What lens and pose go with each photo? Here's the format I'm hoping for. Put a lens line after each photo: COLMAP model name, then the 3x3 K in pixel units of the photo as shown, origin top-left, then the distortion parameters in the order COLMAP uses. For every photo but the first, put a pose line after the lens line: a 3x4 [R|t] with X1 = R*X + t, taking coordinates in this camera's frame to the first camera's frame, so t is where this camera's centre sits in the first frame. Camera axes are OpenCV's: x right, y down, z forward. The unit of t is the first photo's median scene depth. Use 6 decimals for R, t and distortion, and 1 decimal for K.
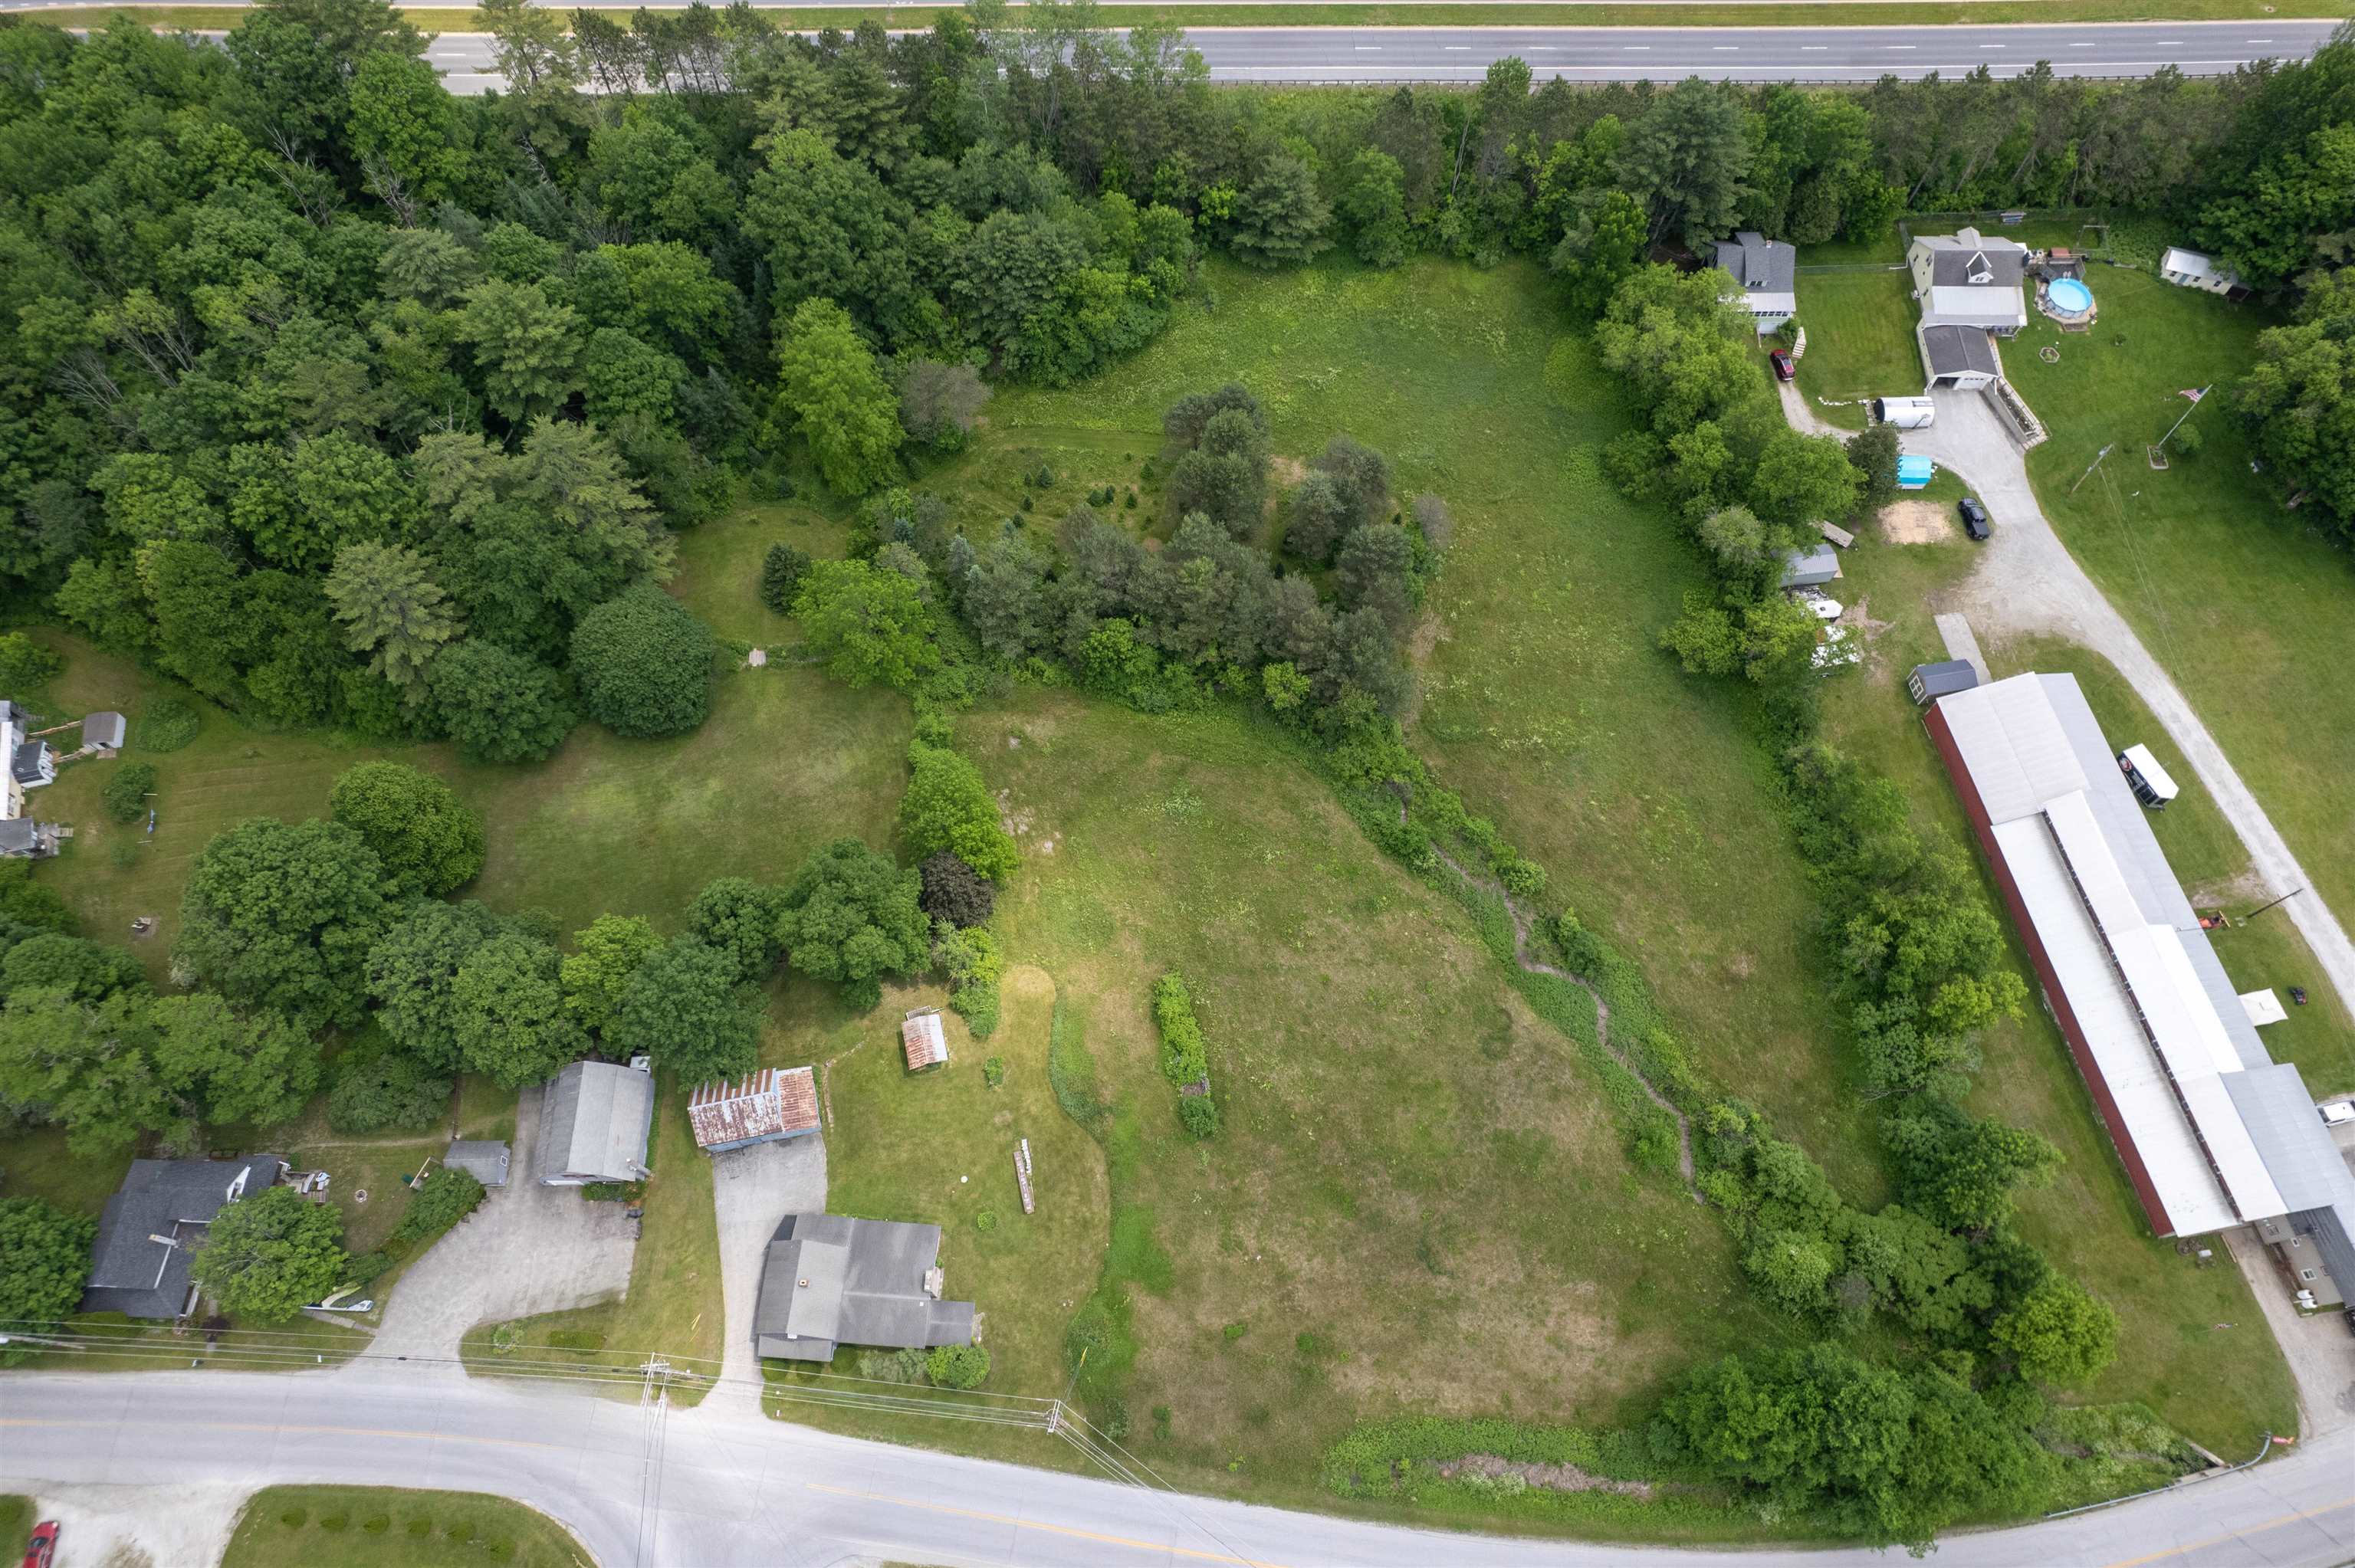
lens RADIAL K [[1628.2, 0, 1173.7], [0, 1628.2, 748.7], [0, 0, 1]] dist [-0.056248, 0.088149]
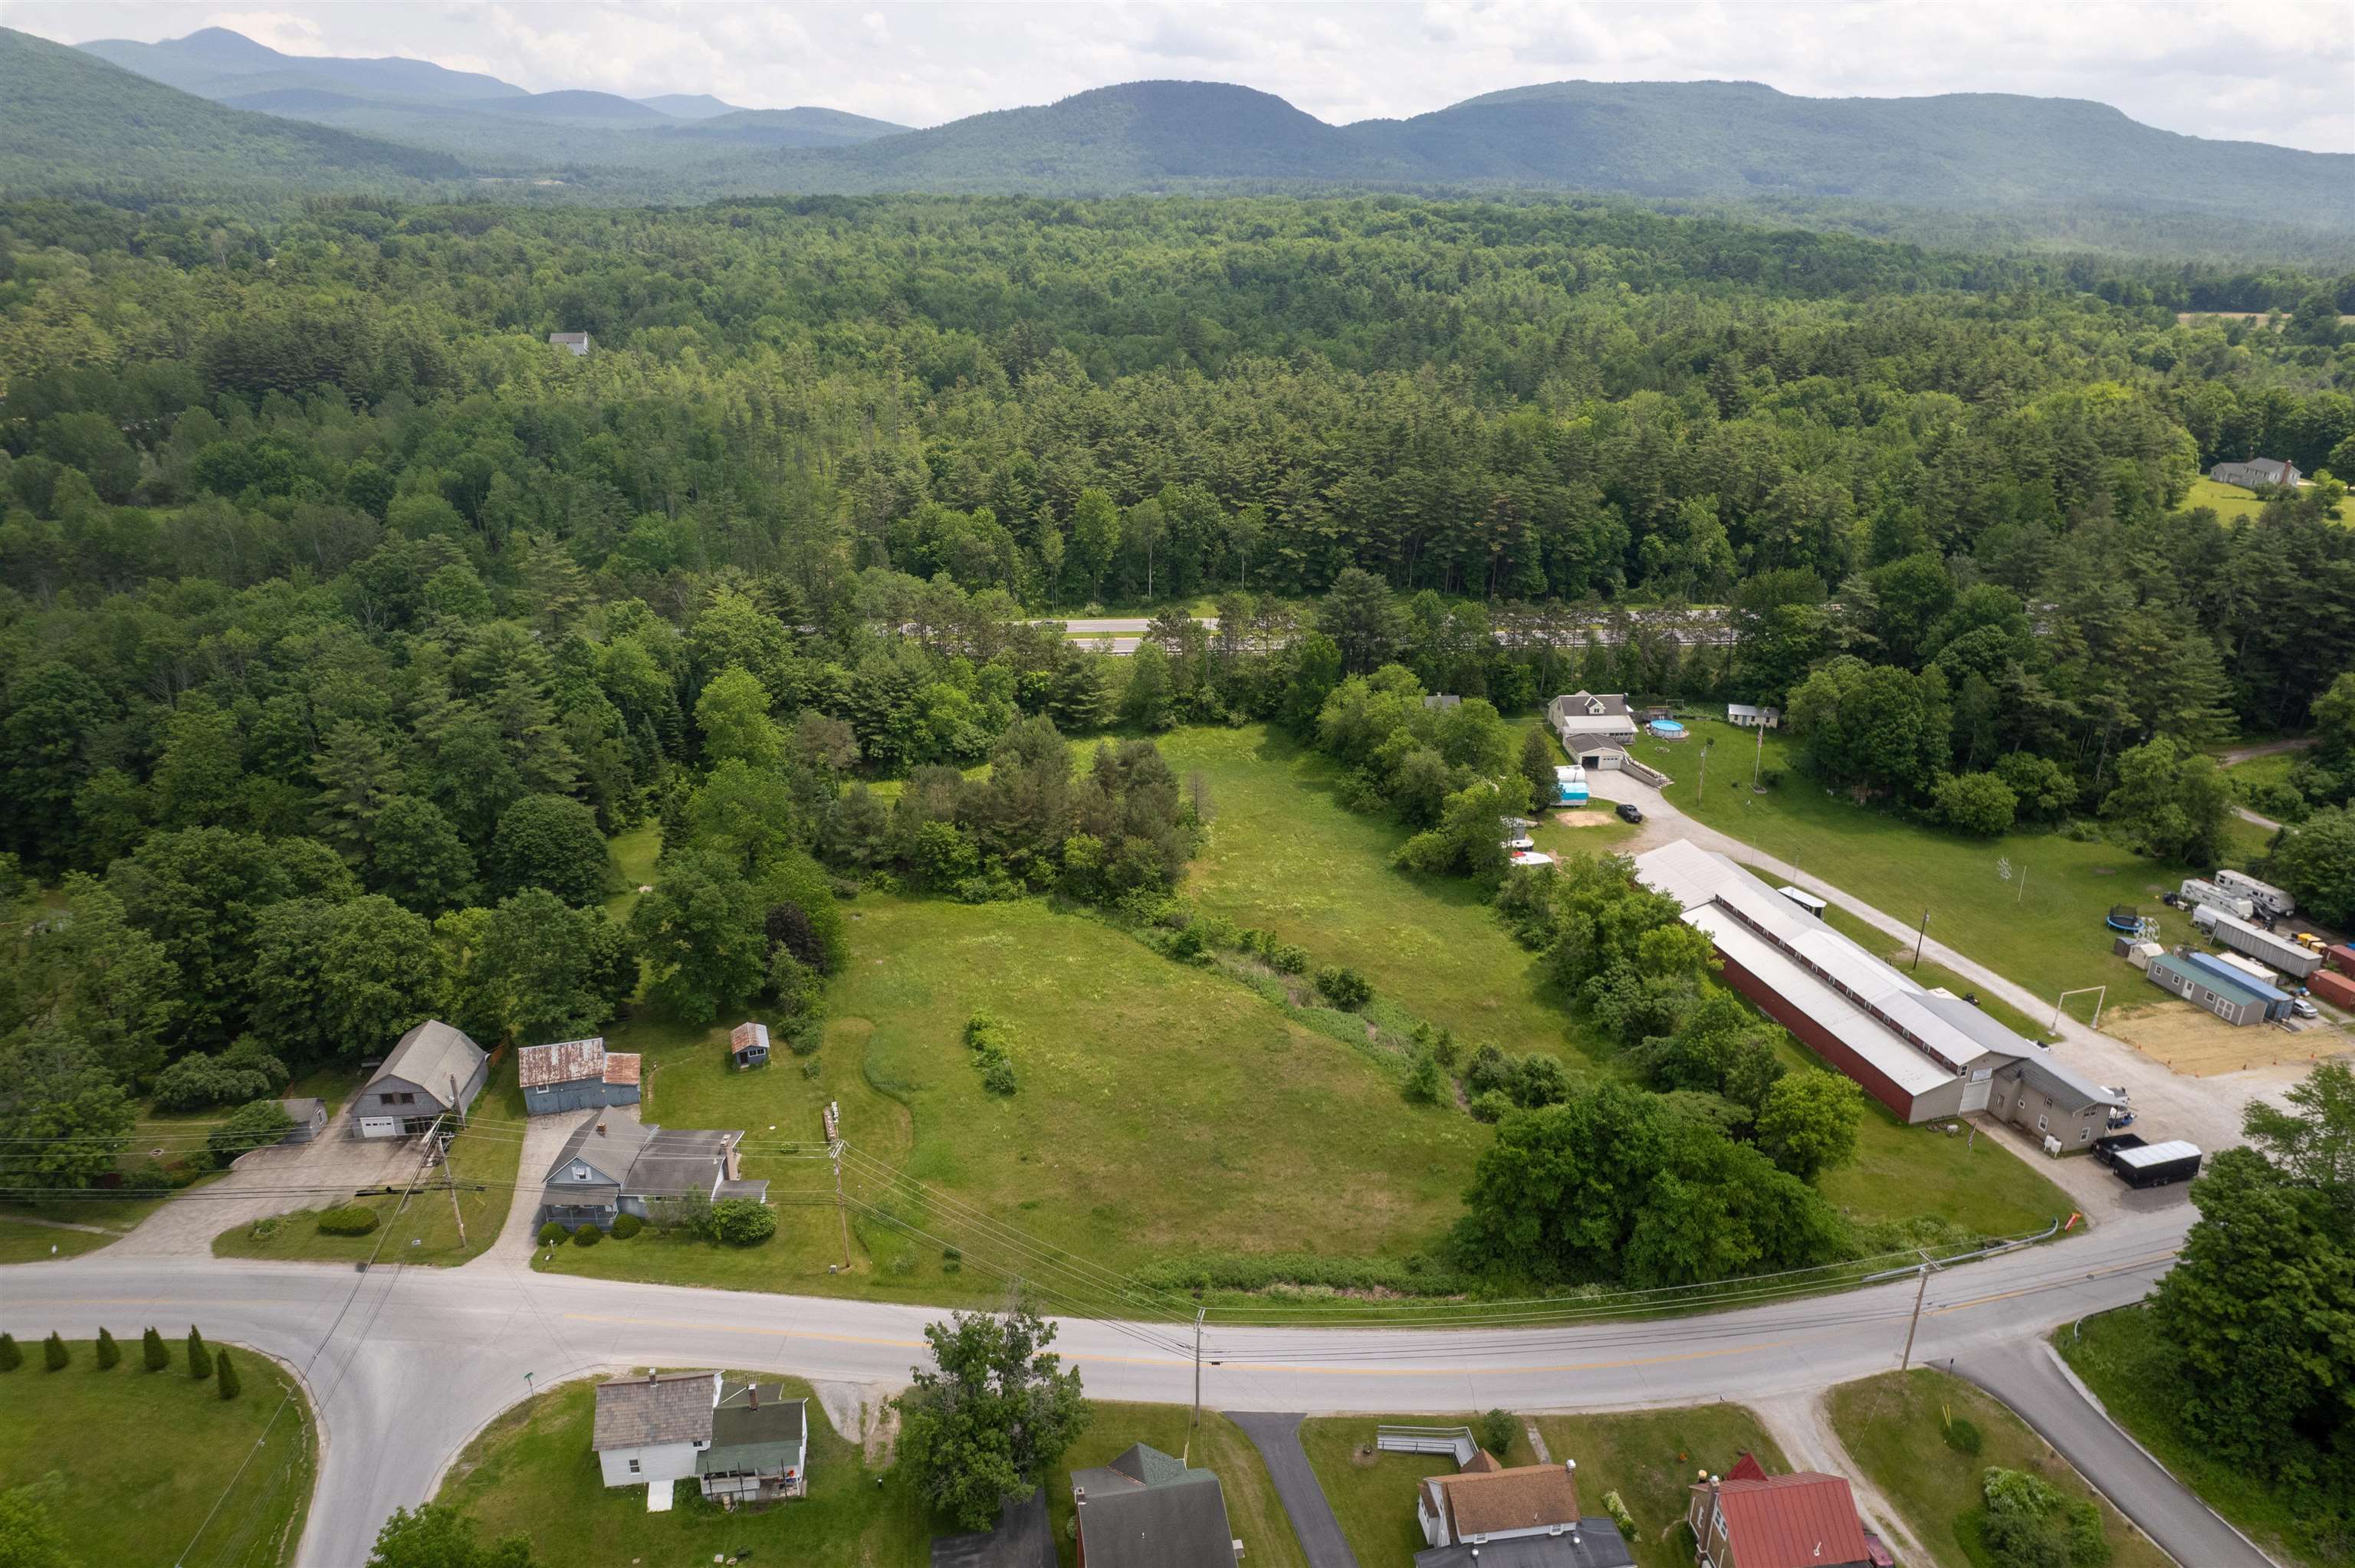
lens RADIAL K [[1628.2, 0, 1173.7], [0, 1628.2, 748.7], [0, 0, 1]] dist [-0.056248, 0.088149]
pose [[0.997655, -0.022157, 0.064753, 0.062669], [0.062020, 0.692737, -0.718518, 0.826068], [-0.028936, 0.720850, 0.692487, 0.099110]]
